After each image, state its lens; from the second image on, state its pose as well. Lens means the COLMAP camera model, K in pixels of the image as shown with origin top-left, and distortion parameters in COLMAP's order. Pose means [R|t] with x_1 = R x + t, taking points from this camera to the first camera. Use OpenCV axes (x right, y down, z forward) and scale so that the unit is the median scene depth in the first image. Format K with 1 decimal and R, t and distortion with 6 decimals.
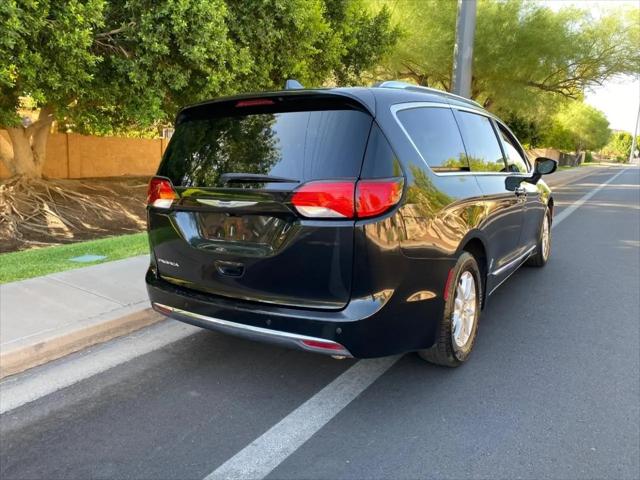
lens RADIAL K [[491.3, 0, 317.6], [0, 491.3, 240.5], [0, 0, 1]] dist [0.003903, 0.008282]
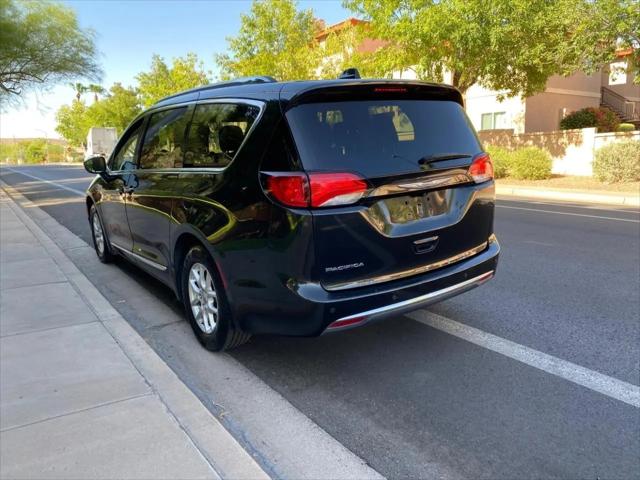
lens RADIAL K [[491.3, 0, 317.6], [0, 491.3, 240.5], [0, 0, 1]] dist [0.003903, 0.008282]
pose [[0.372086, -0.202542, 0.905830, -0.461552], [0.200944, 0.970336, 0.134424, -0.053681], [-0.906186, 0.132004, 0.401748, 0.291473]]
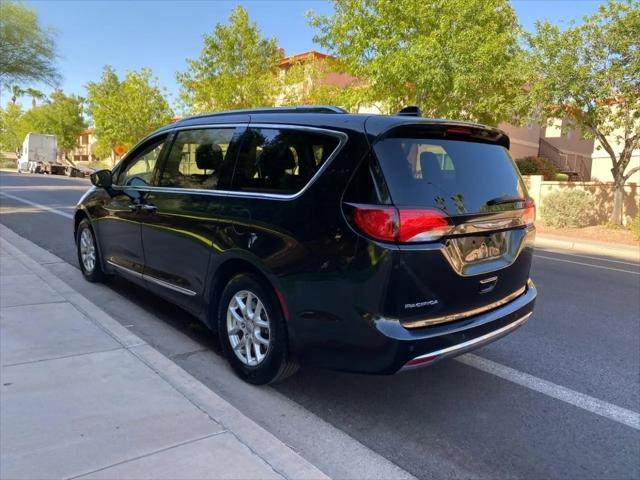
lens RADIAL K [[491.3, 0, 317.6], [0, 491.3, 240.5], [0, 0, 1]] dist [0.003903, 0.008282]
pose [[0.261890, -0.134755, 0.955644, -0.487474], [0.129517, 0.986154, 0.103564, -0.074968], [-0.956368, 0.096650, 0.275717, 0.390995]]
